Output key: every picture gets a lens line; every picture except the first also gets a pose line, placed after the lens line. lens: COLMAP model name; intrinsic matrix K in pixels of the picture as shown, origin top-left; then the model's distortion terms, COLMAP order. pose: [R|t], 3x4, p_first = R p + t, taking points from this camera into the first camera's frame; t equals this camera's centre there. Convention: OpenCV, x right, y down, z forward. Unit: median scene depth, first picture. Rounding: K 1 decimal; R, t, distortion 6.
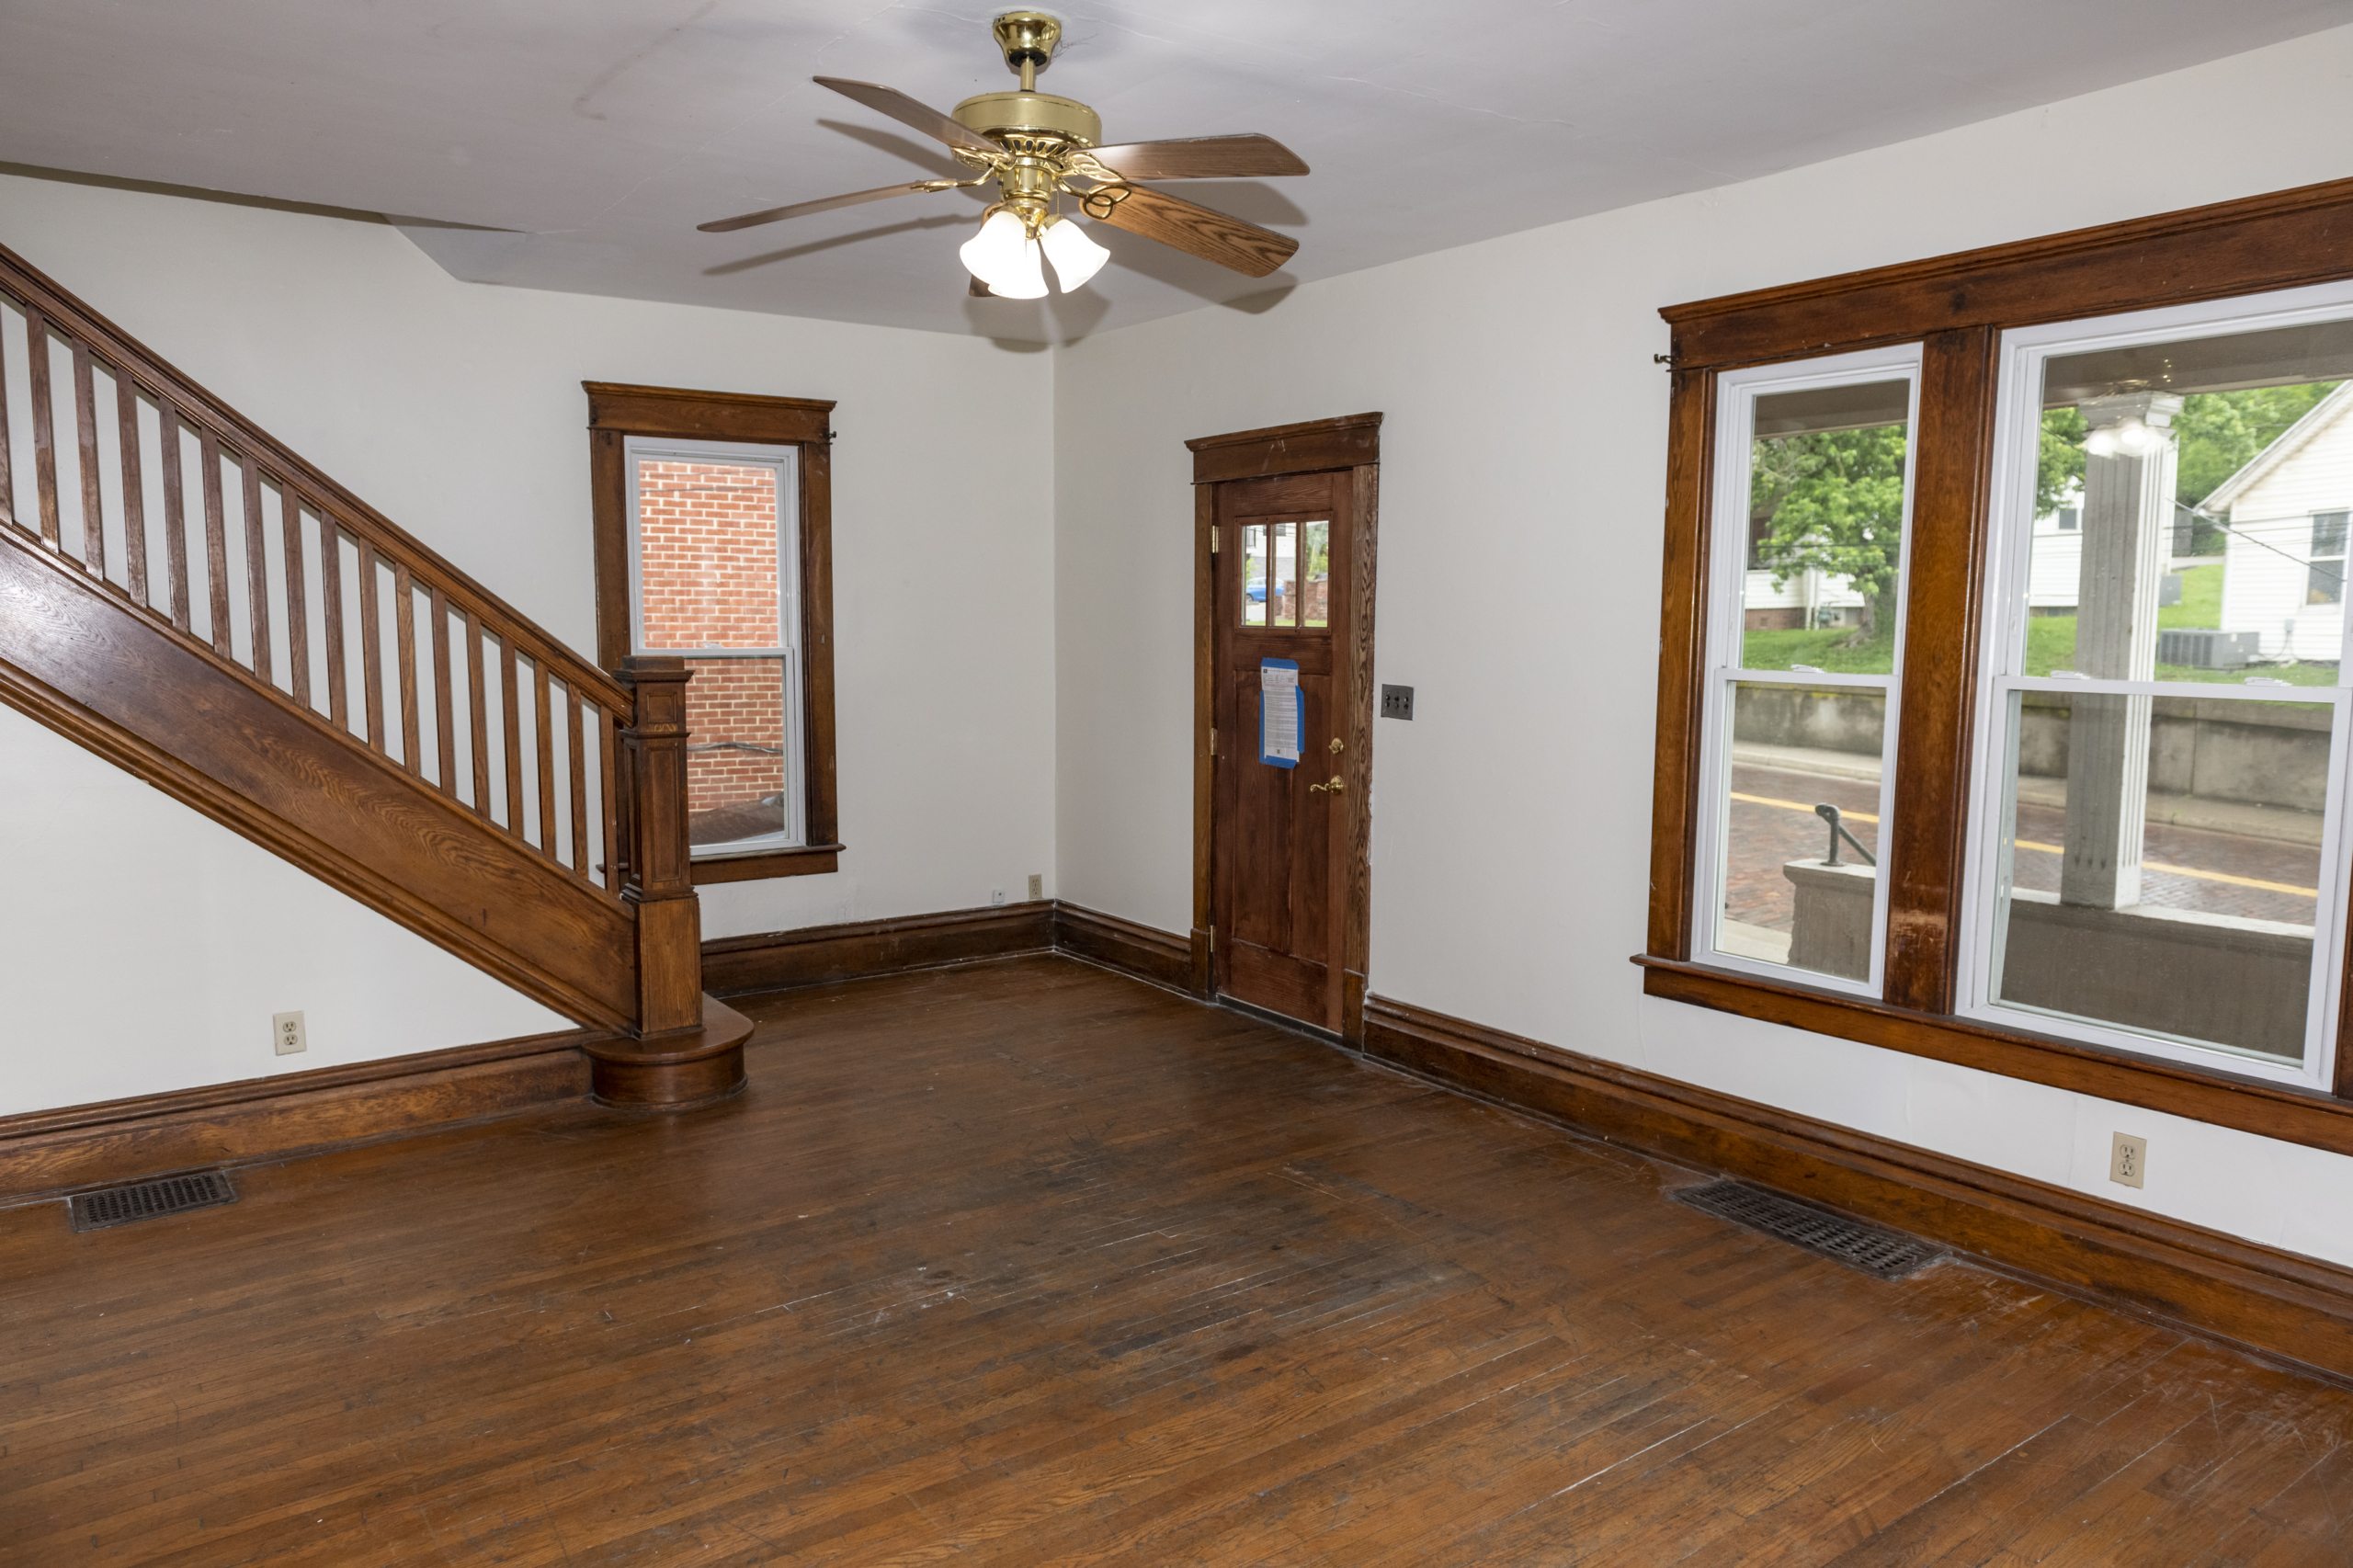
lens RADIAL K [[1597.6, 0, 1178.8], [0, 1597.6, 790.6], [0, 0, 1]] dist [-0.000282, -0.002392]
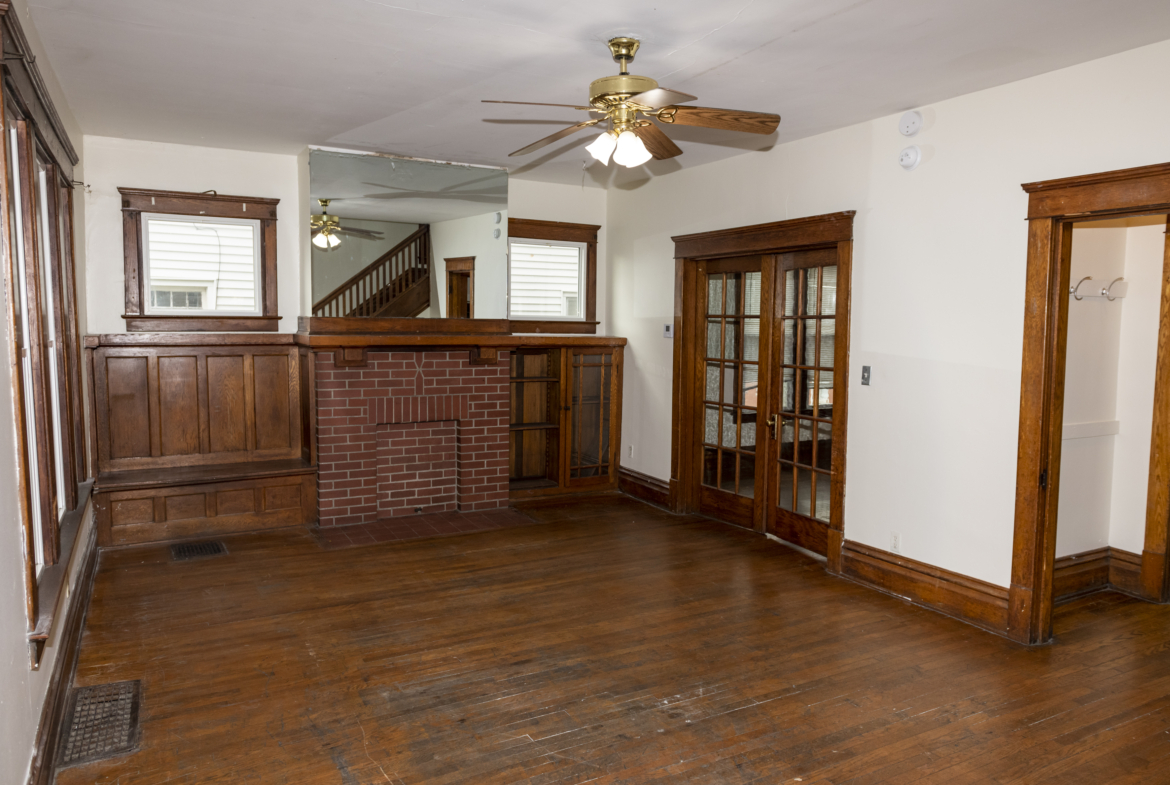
lens RADIAL K [[810.0, 0, 582.2], [0, 810.0, 391.3], [0, 0, 1]] dist [0.004250, 0.001408]
pose [[-0.992200, -0.021088, 0.122861, -0.161667], [0.003145, 0.981039, 0.193784, -0.199952], [-0.124618, 0.192659, -0.973321, 1.896757]]
